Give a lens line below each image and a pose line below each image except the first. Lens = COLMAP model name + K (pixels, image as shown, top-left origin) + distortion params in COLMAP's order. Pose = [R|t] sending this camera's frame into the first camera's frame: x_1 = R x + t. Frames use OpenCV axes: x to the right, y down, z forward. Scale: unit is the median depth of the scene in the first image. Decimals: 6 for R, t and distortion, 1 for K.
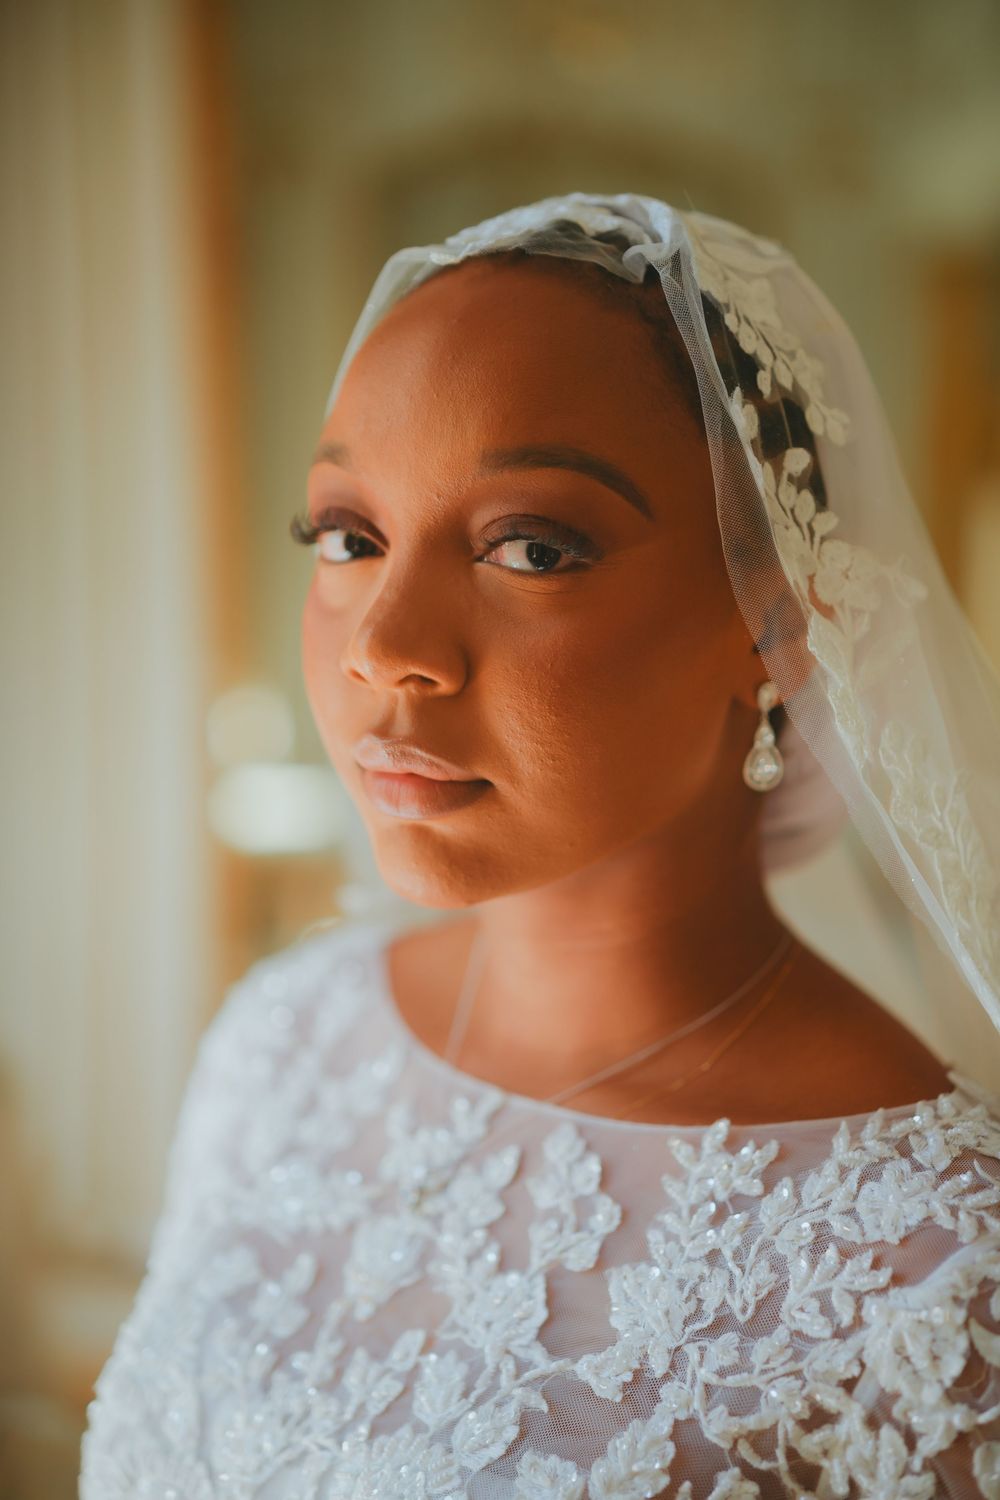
lens RADIAL K [[2137.5, 0, 500.8], [0, 2137.5, 688.4], [0, 0, 1]] dist [0.293559, -0.002954]
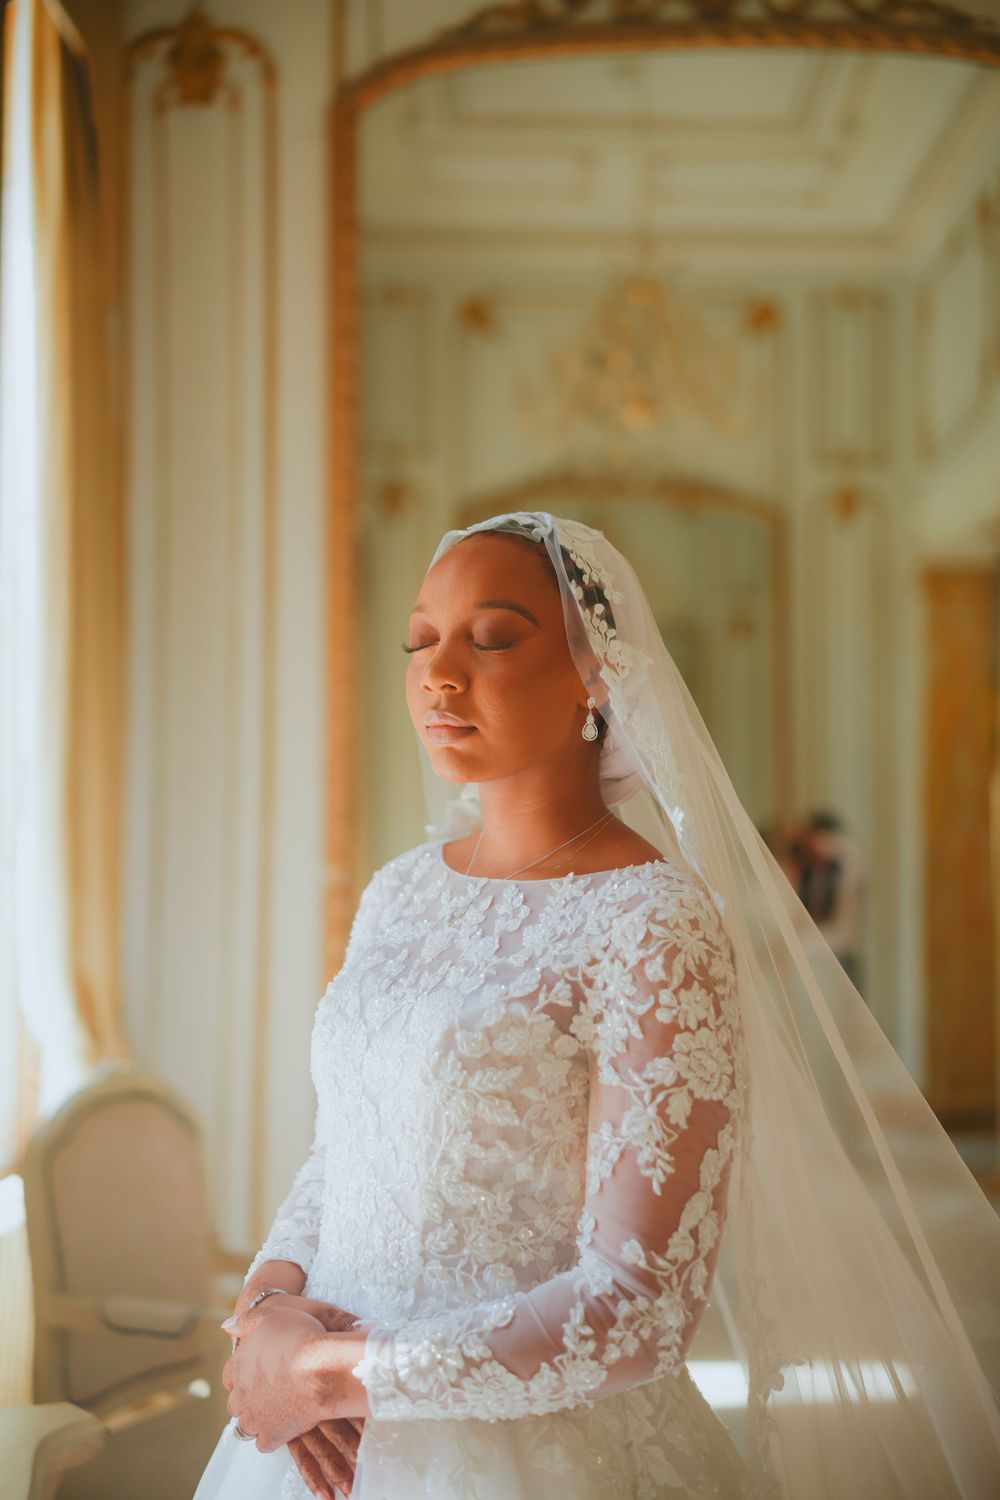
lens RADIAL K [[2140.1, 0, 494.9], [0, 2140.1, 674.2], [0, 0, 1]] dist [0.267030, -0.000754]
pose [[0.997879, 0.006654, -0.064756, 0.180433], [-0.015804, 0.989764, -0.141835, 0.338196], [0.063150, 0.142557, 0.987770, -1.536359]]
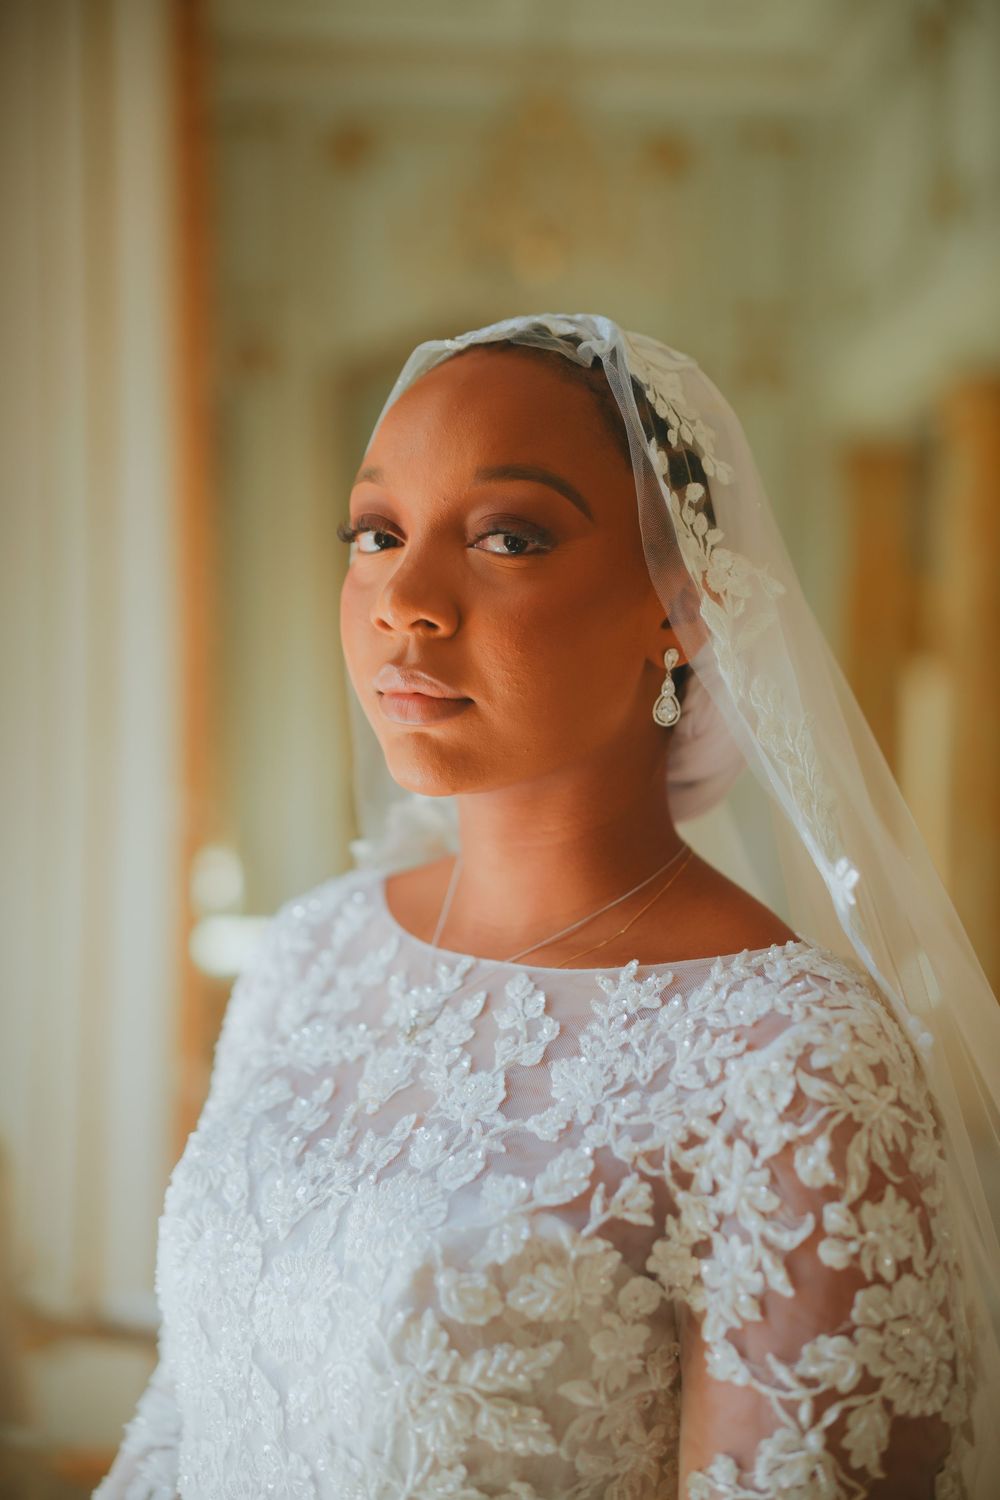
lens RADIAL K [[2050.8, 0, 500.9], [0, 2050.8, 717.0], [0, 0, 1]] dist [0.205089, -0.000853]
pose [[0.999479, 0.024246, 0.021310, -0.016462], [-0.022443, 0.996453, -0.081108, 0.158203], [-0.023201, 0.080587, 0.996477, -0.345293]]
